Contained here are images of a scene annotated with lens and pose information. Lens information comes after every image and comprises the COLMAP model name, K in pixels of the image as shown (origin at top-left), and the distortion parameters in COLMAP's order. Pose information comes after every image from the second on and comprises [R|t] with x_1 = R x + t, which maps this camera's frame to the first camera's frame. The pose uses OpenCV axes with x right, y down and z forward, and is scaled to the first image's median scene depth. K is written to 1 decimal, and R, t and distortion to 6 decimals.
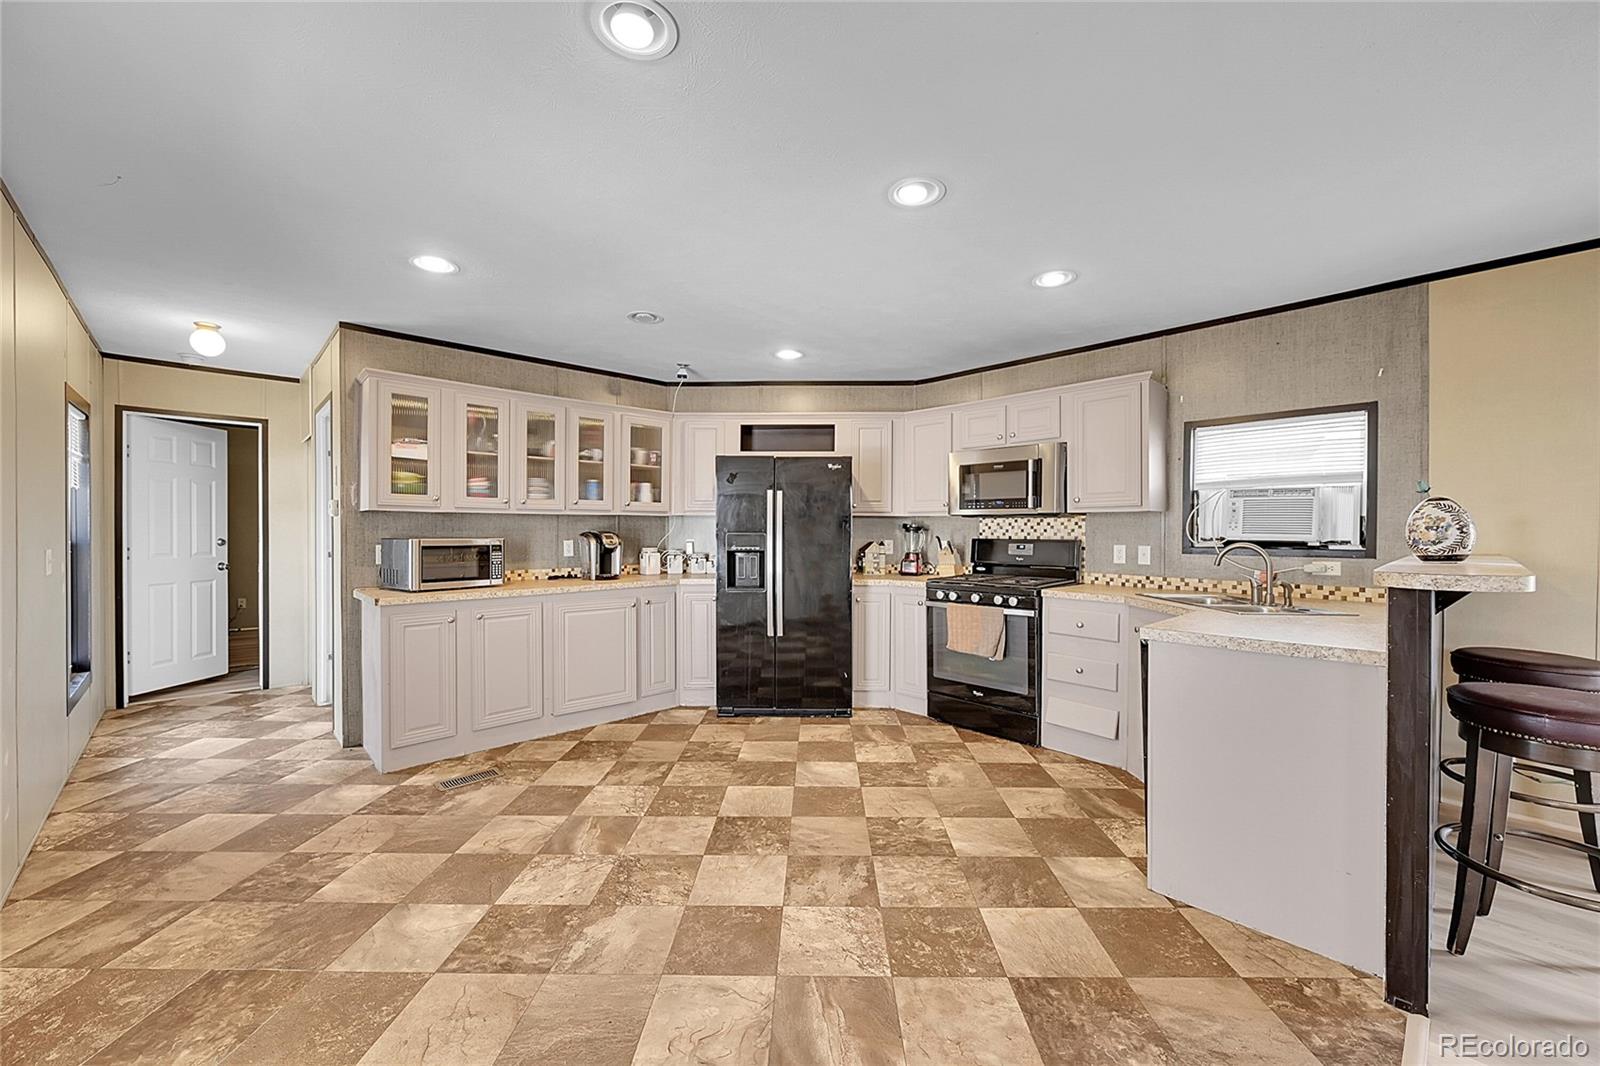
lens RADIAL K [[654.9, 0, 796.1], [0, 654.9, 513.7], [0, 0, 1]] dist [0.001453, 0.000151]
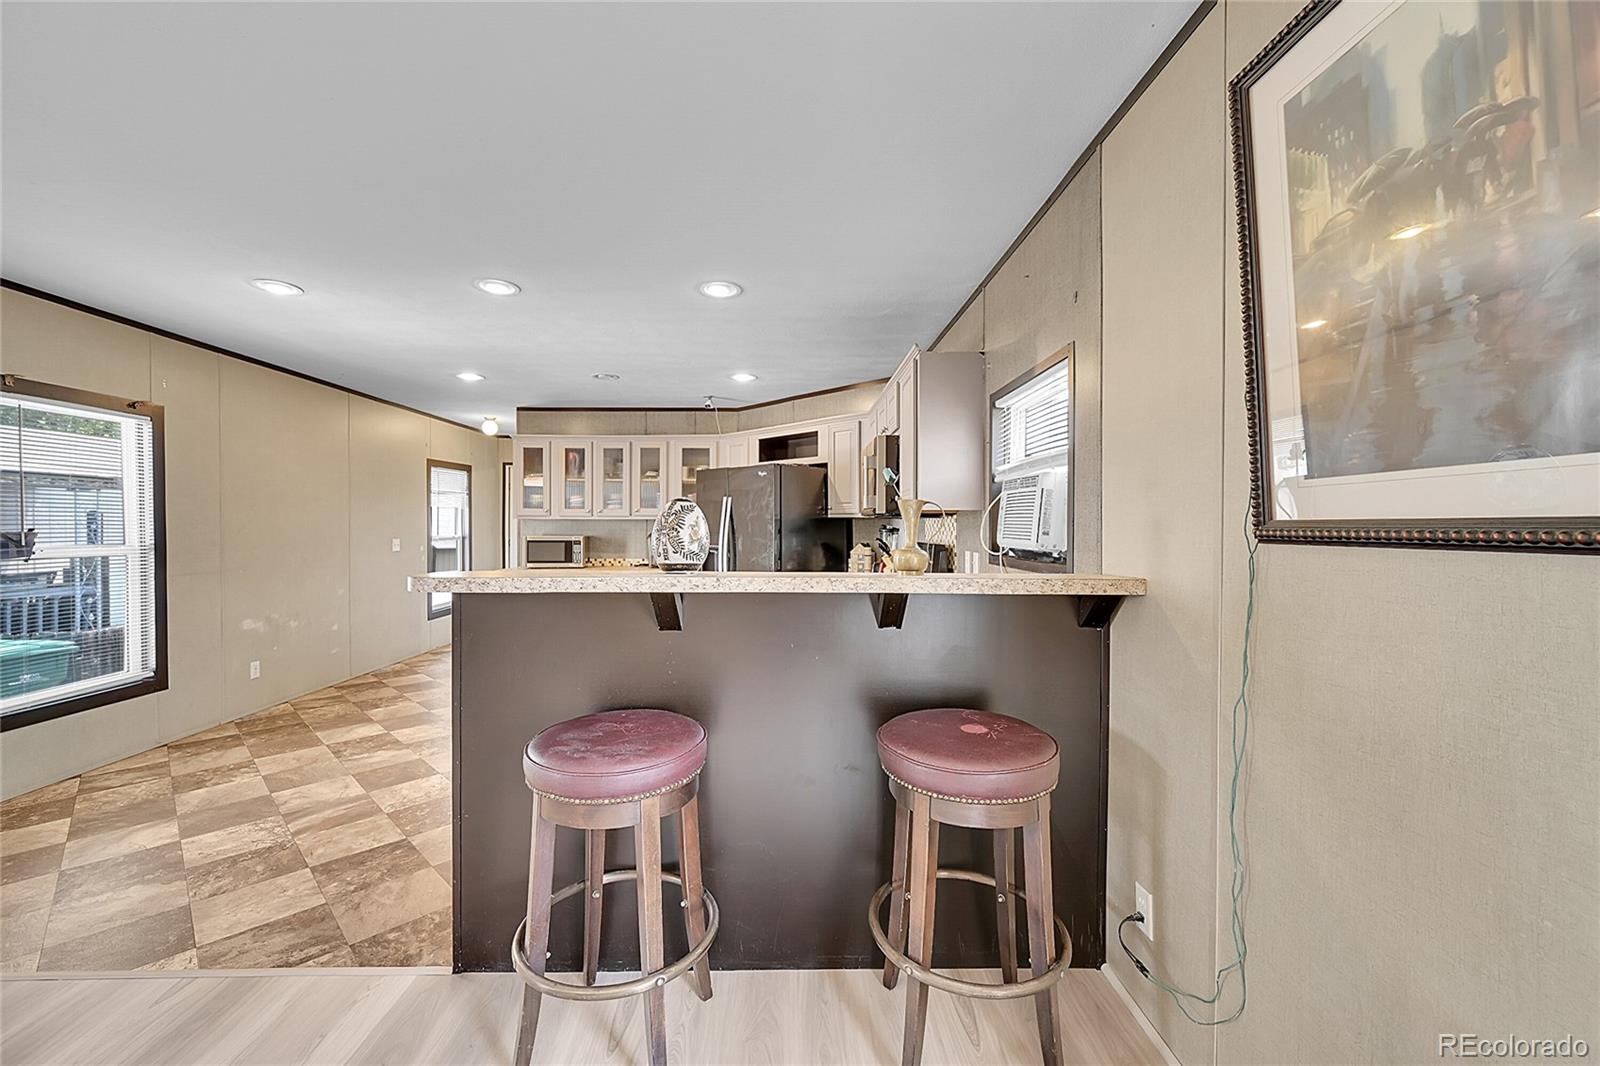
lens RADIAL K [[654.9, 0, 811.2], [0, 654.9, 523.4], [0, 0, 1]] dist [0.001453, 0.000151]
pose [[0.740229, -0.005376, -0.672333, 0.838991], [0.019149, 0.999731, 0.013089, -0.000738], [0.672082, -0.022563, 0.740133, 0.221607]]
